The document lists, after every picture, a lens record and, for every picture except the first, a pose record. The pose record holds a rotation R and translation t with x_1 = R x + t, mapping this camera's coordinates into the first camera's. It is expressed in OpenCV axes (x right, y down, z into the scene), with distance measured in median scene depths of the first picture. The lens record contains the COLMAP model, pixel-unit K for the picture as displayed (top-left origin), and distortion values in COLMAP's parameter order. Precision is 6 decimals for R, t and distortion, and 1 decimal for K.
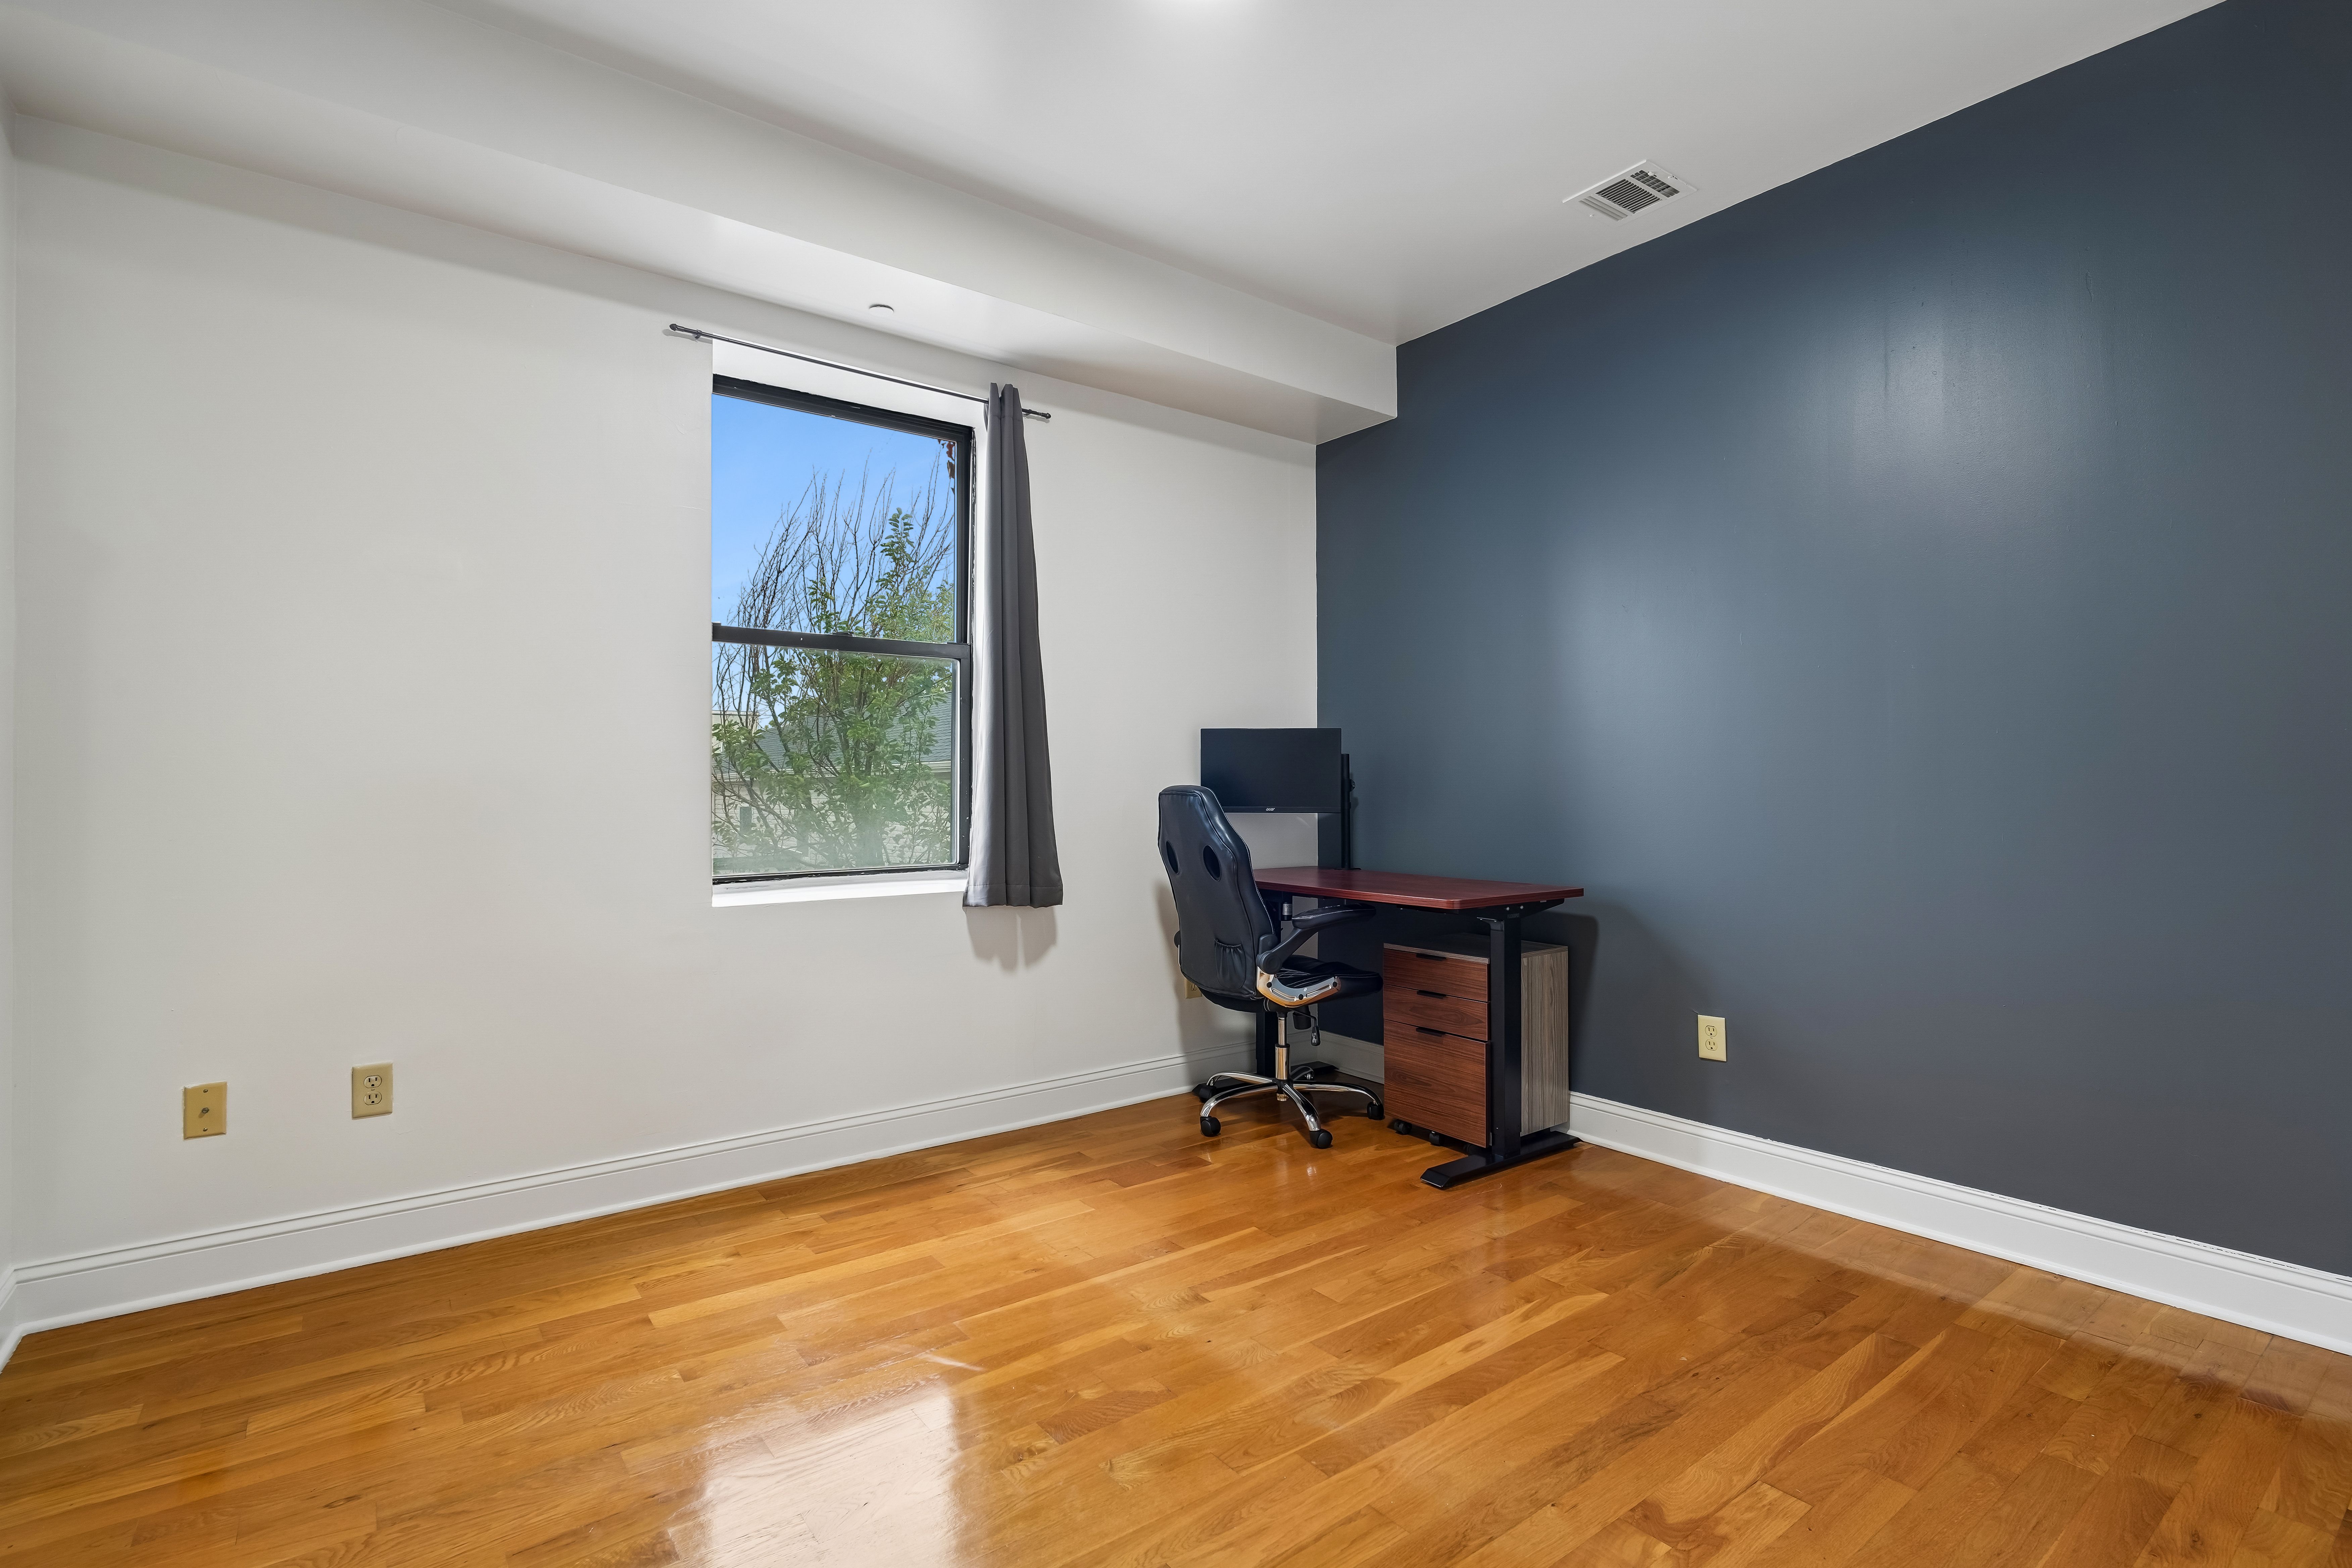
lens RADIAL K [[1096.0, 0, 1178.6], [0, 1096.0, 796.1], [0, 0, 1]] dist [0.001118, -0.000114]
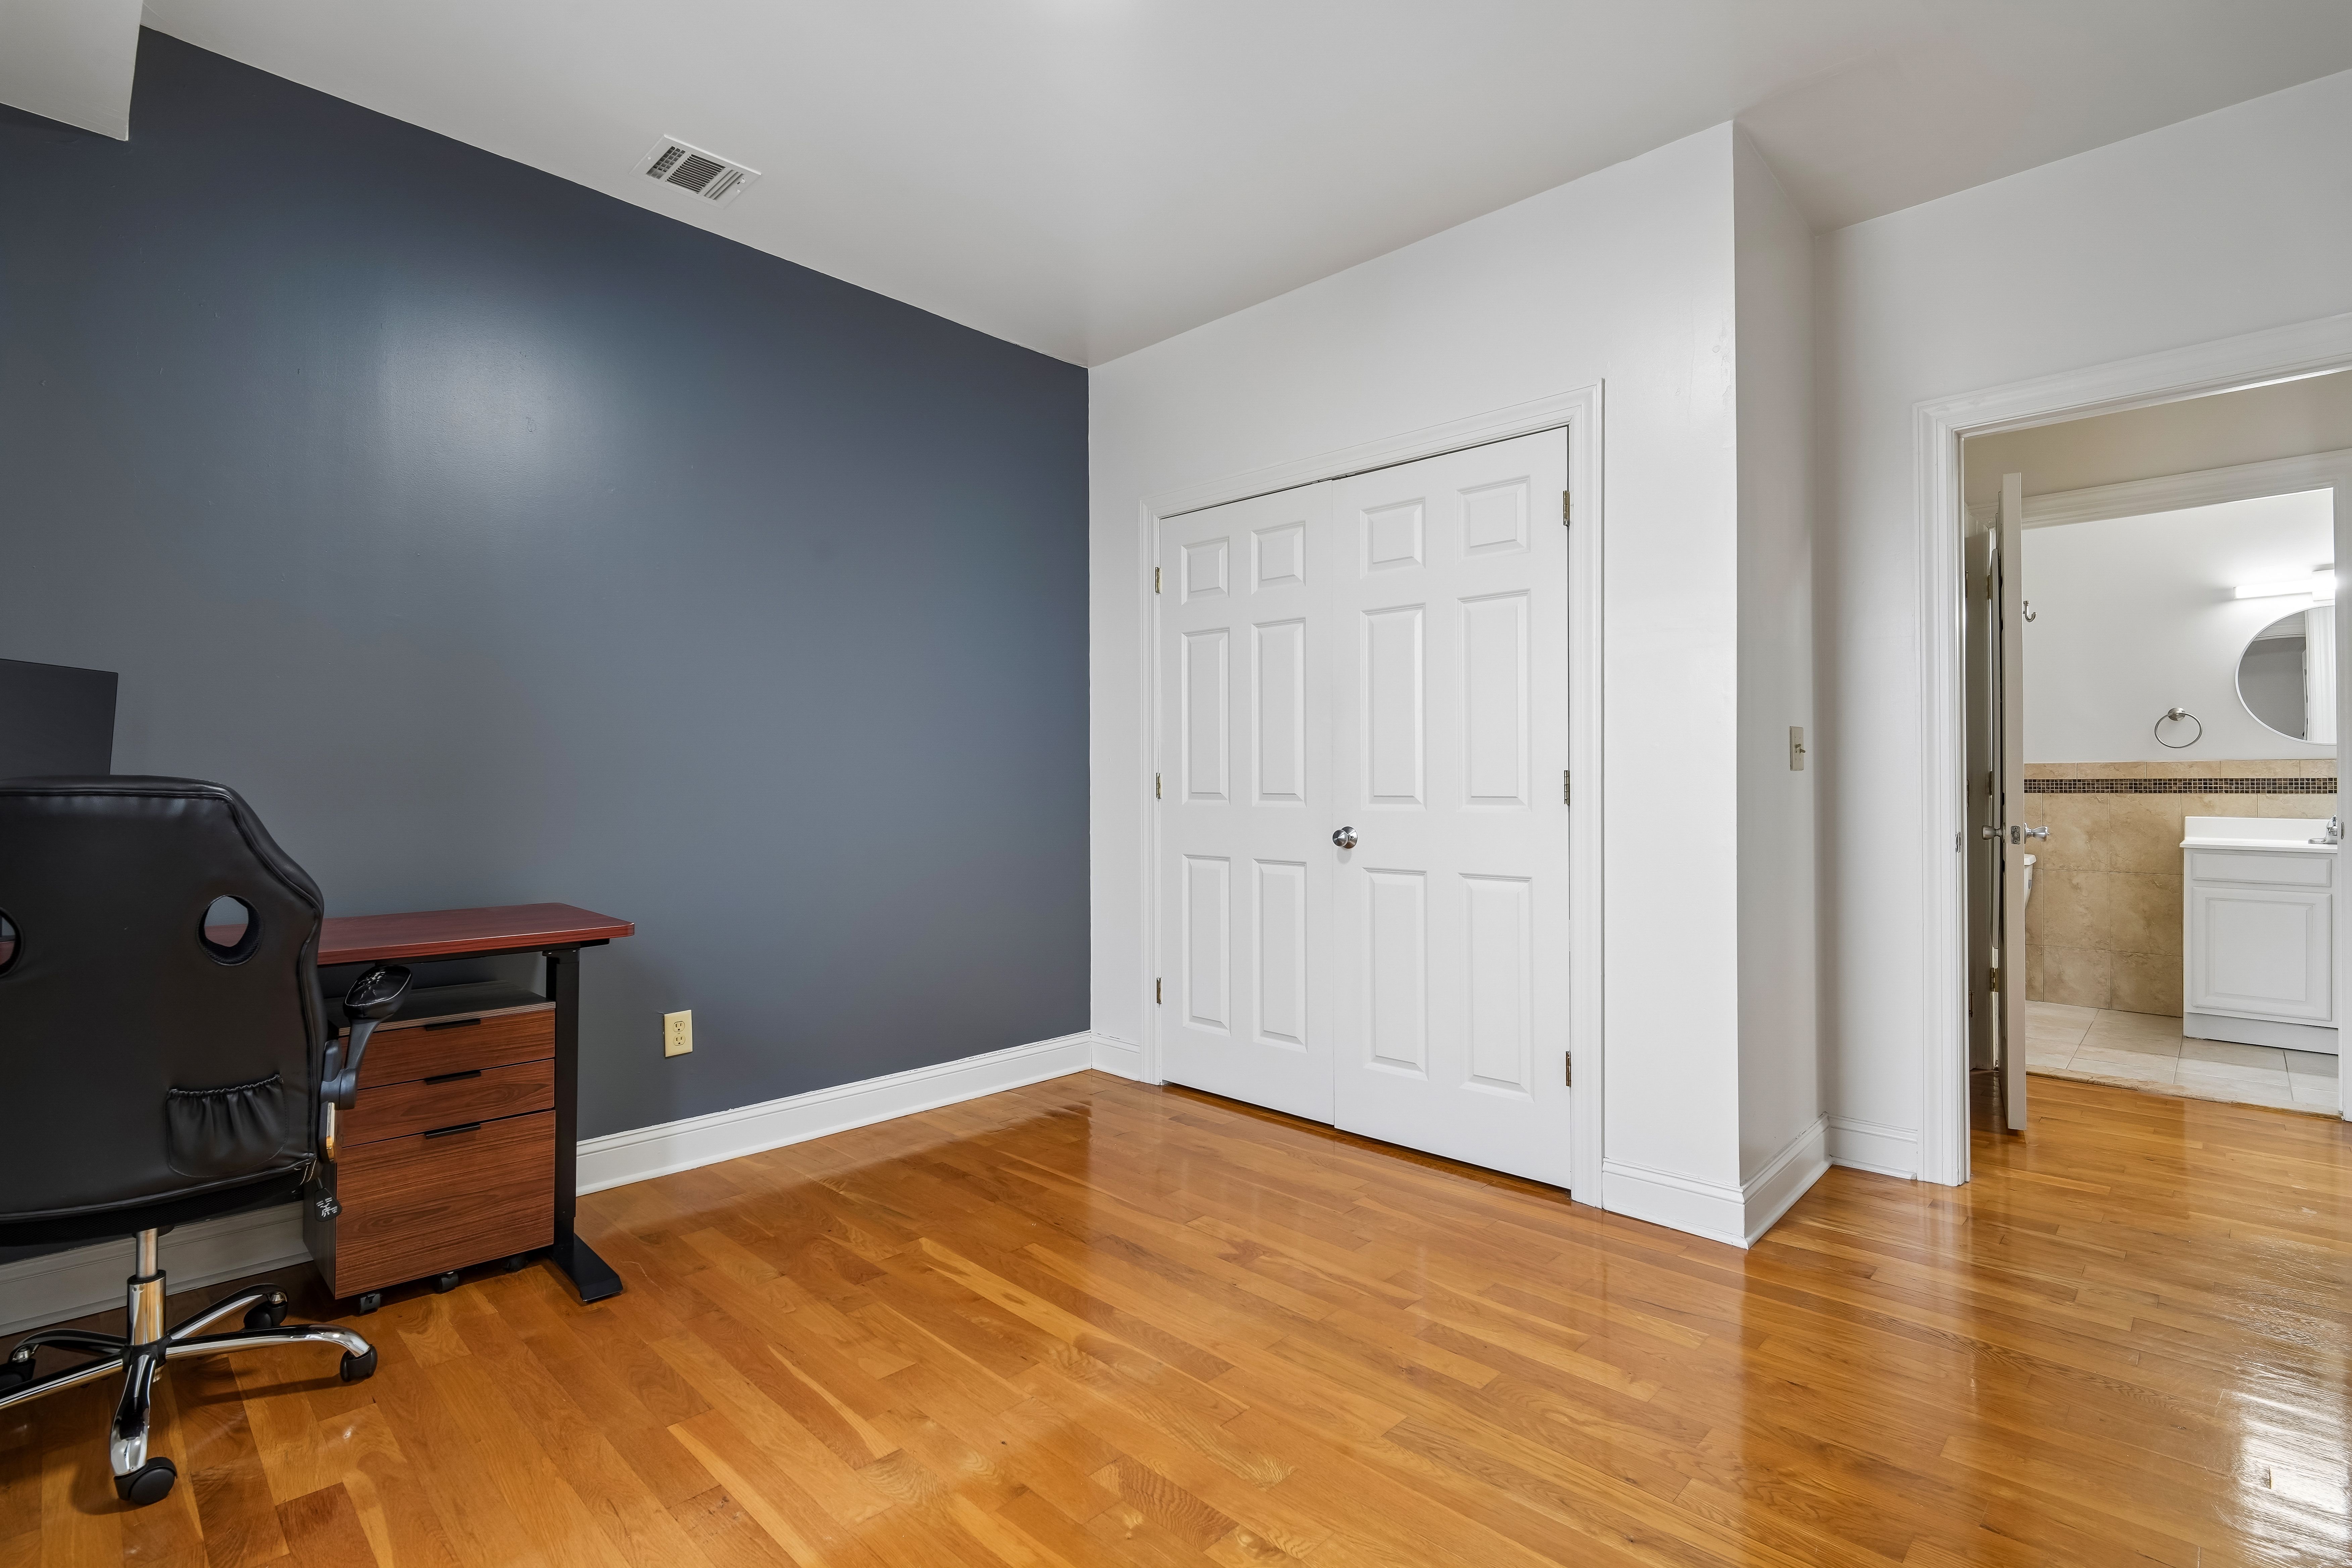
lens RADIAL K [[1110.2, 0, 1162.1], [0, 1110.2, 780.0], [0, 0, 1]] dist [-0.000669, -0.000418]
pose [[-0.141218, 0.006788, 0.989955, -0.705407], [0.008196, 0.999950, -0.005687, -0.003319], [-0.989945, 0.007310, -0.141267, 0.842598]]
